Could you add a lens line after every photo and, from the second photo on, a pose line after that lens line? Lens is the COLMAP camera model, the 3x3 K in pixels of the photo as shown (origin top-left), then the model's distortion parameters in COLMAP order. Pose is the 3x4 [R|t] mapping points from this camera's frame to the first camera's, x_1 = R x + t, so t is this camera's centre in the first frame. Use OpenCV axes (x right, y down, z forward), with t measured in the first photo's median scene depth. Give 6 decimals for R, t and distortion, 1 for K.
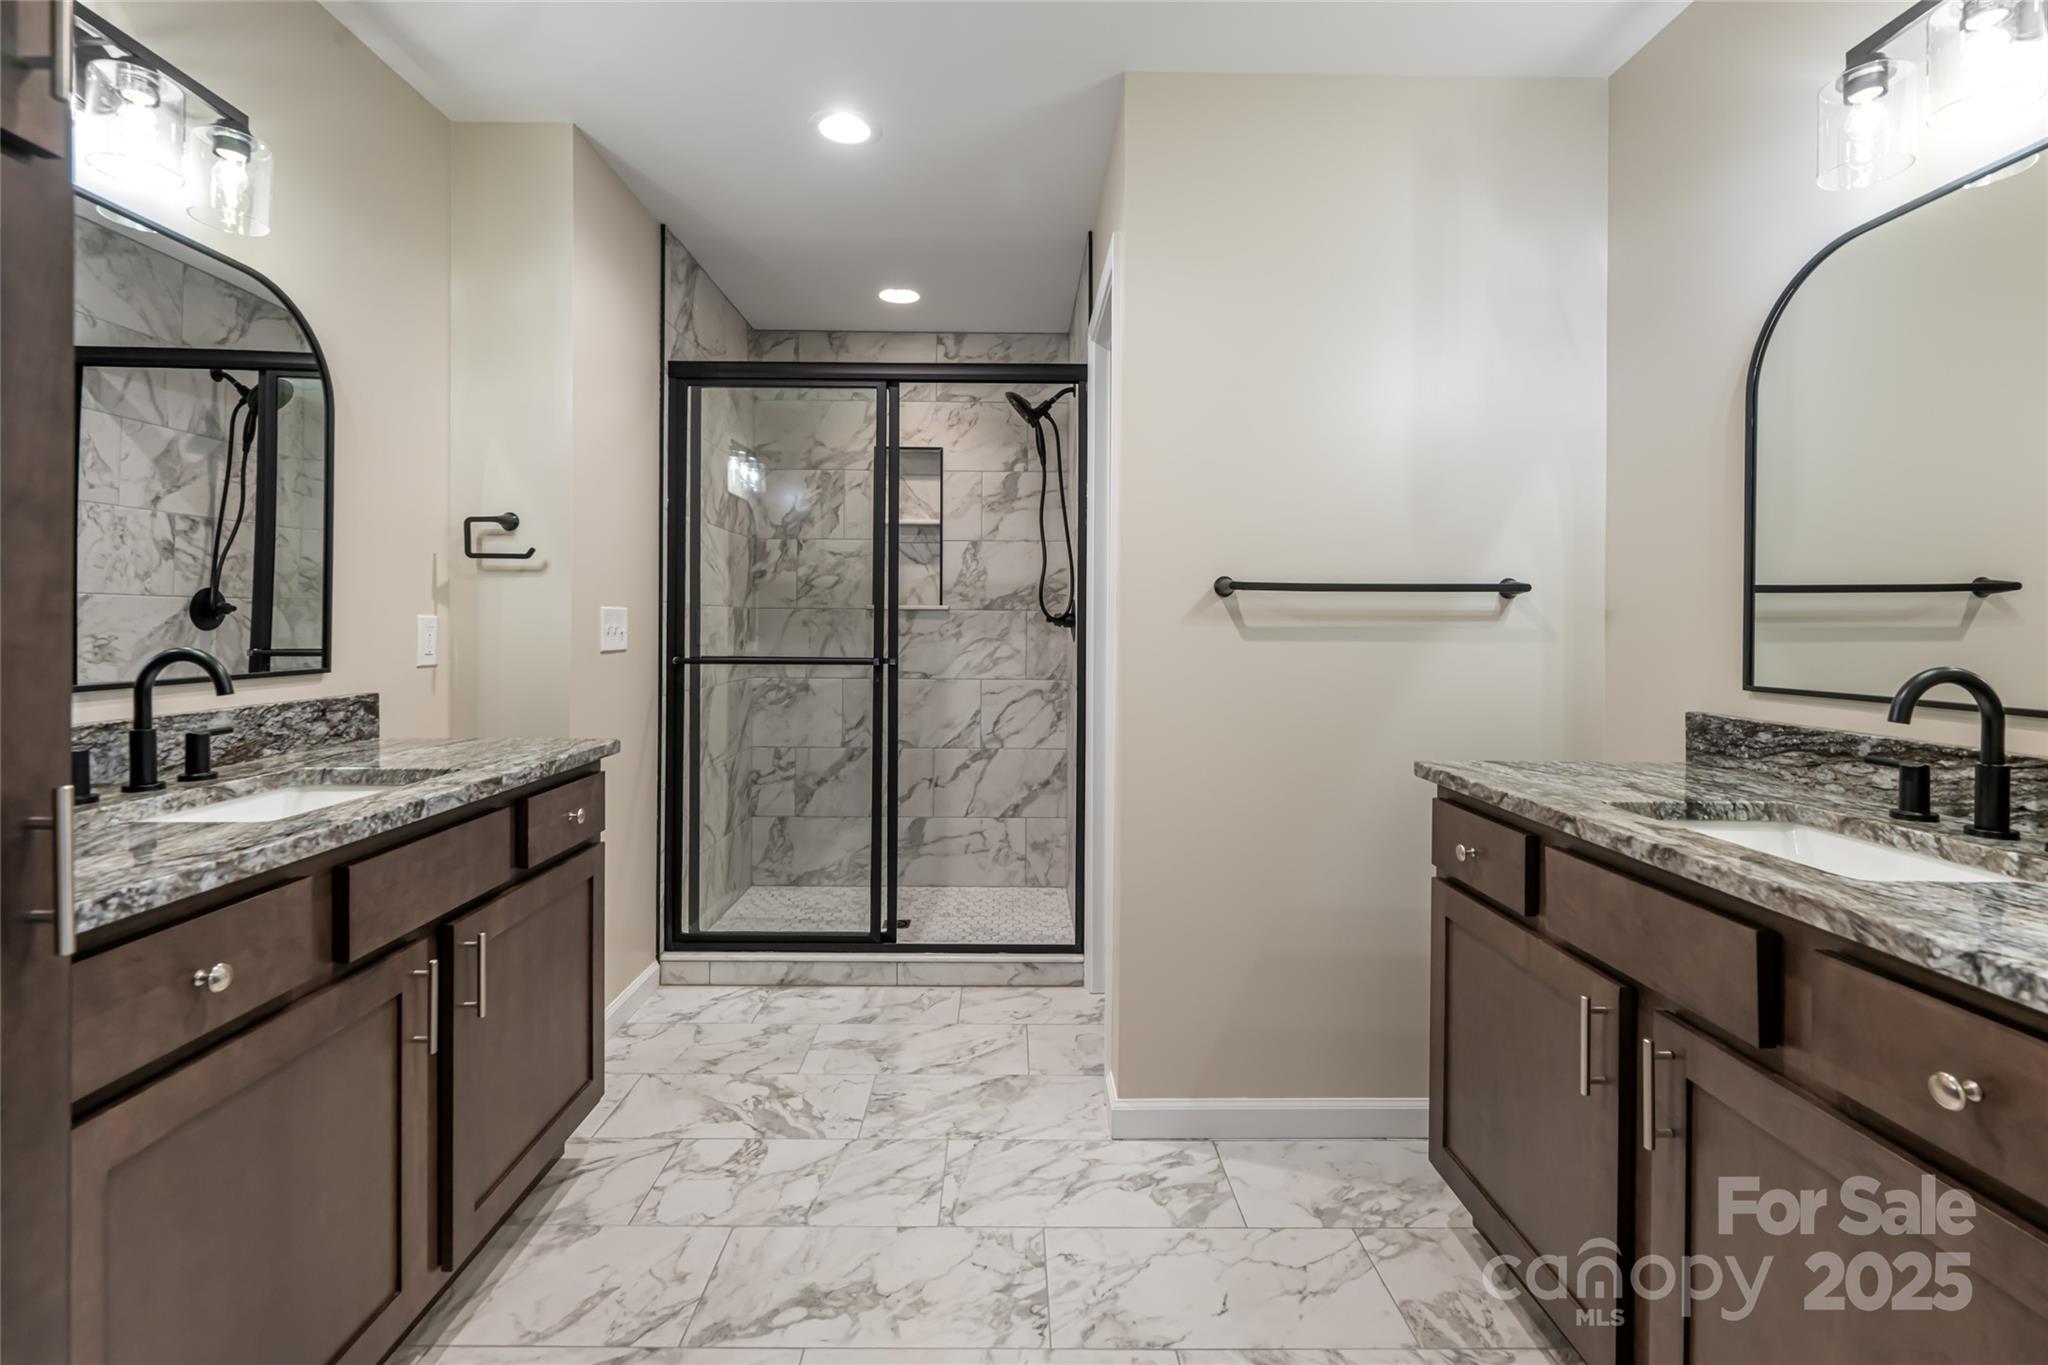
lens RADIAL K [[905.5, 0, 1017.4], [0, 905.5, 625.5], [0, 0, 1]] dist [-0.000002, 0.000413]
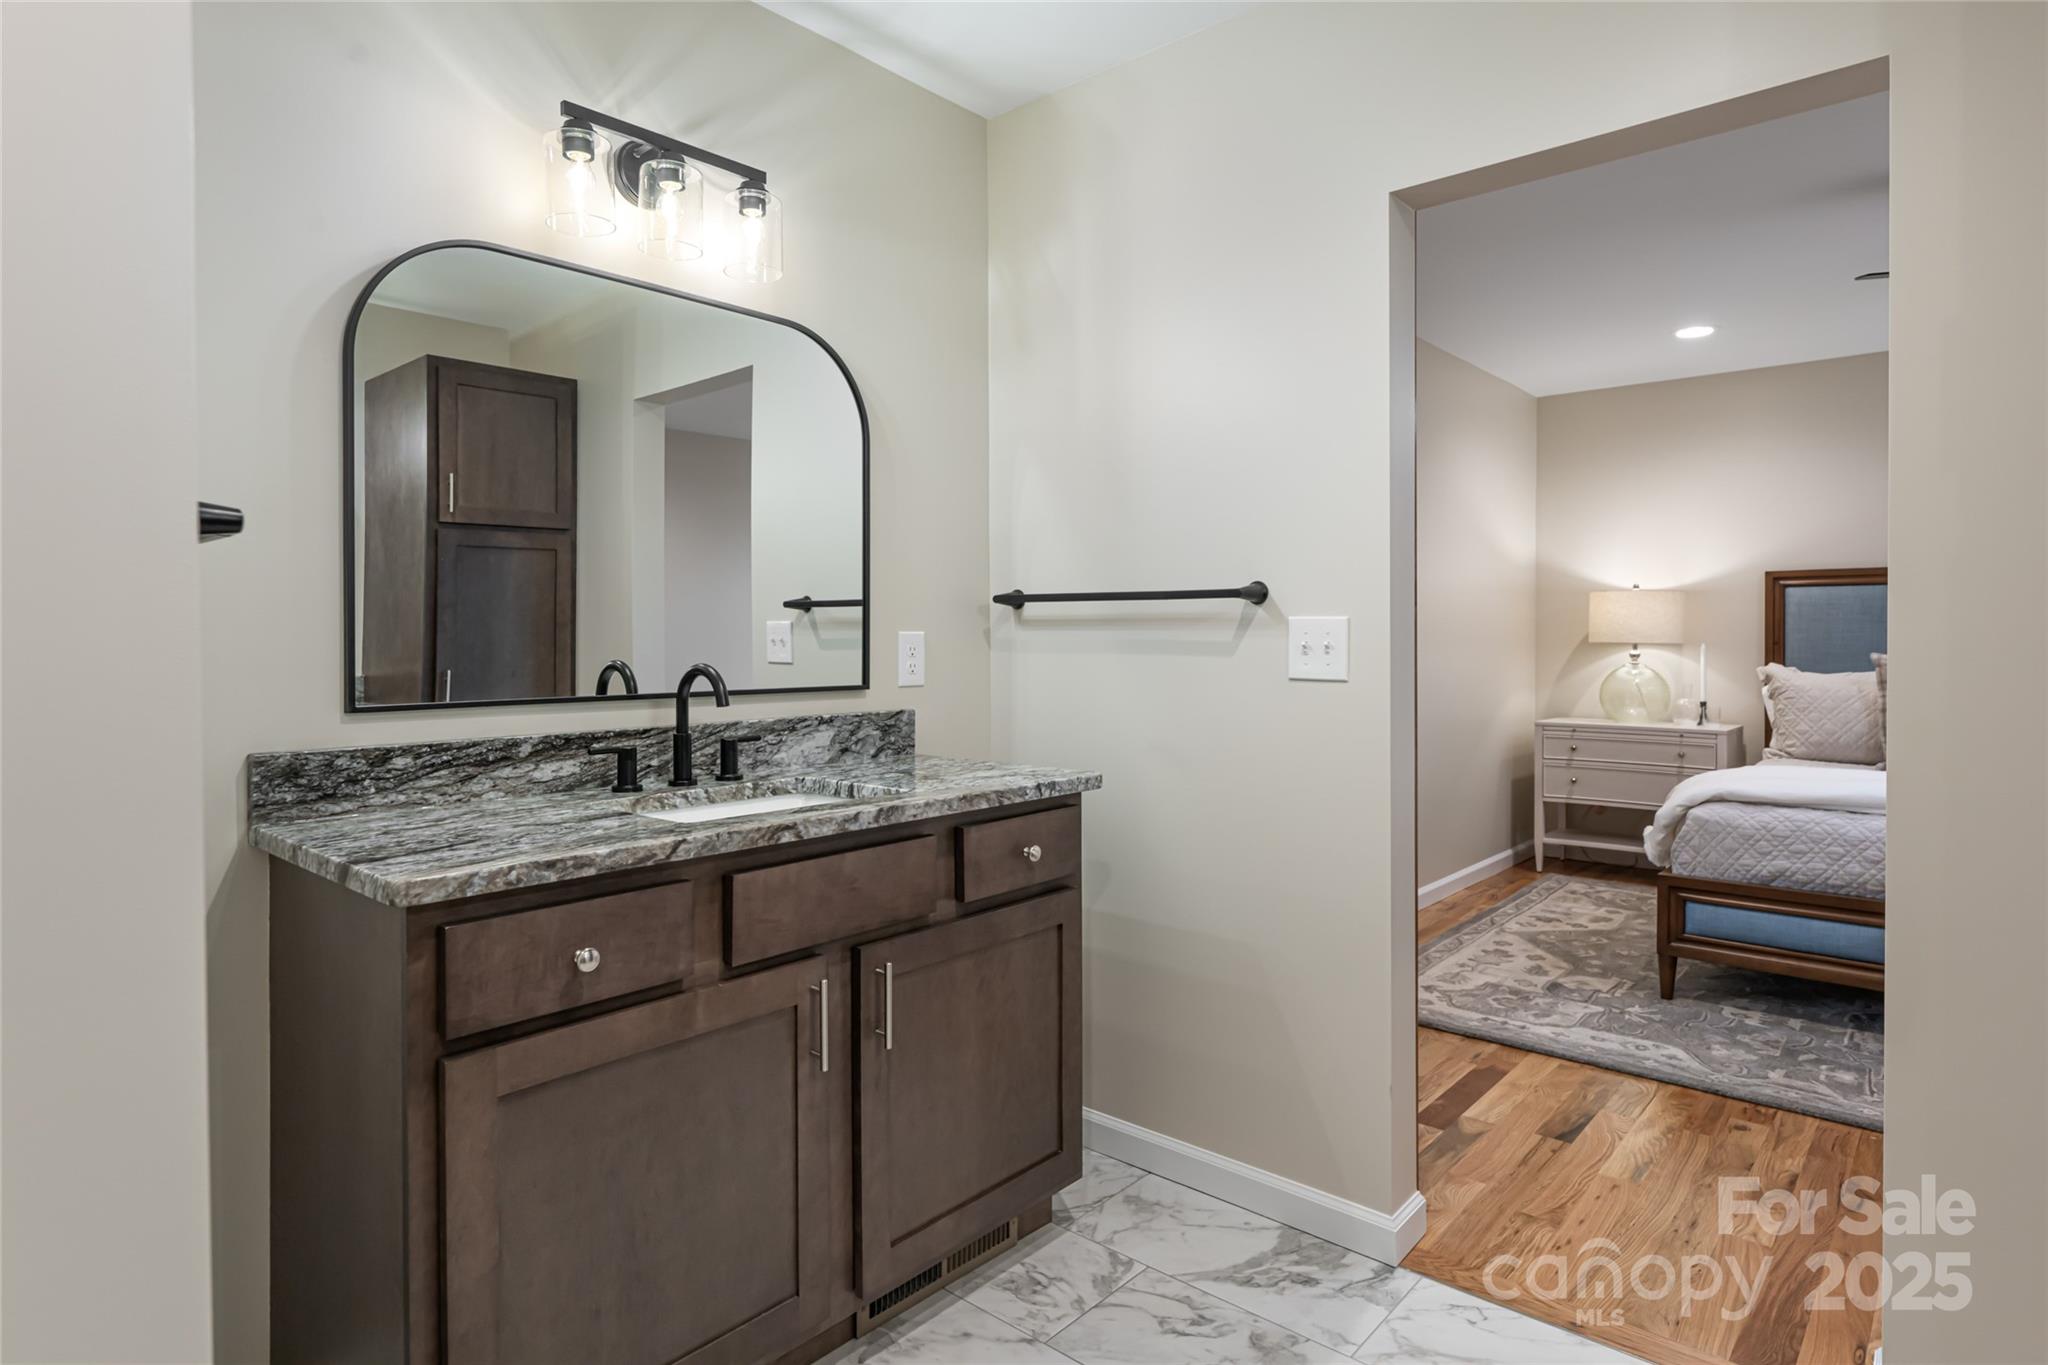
lens RADIAL K [[1105.7, 0, 1024.8], [0, 1105.7, 641.3], [0, 0, 1]] dist [-0.002868, -0.000393]
pose [[-0.739234, -0.008860, 0.673391, -0.364102], [-0.001963, 0.999938, 0.011002, -0.006038], [-0.673446, 0.006811, -0.739205, 1.530948]]
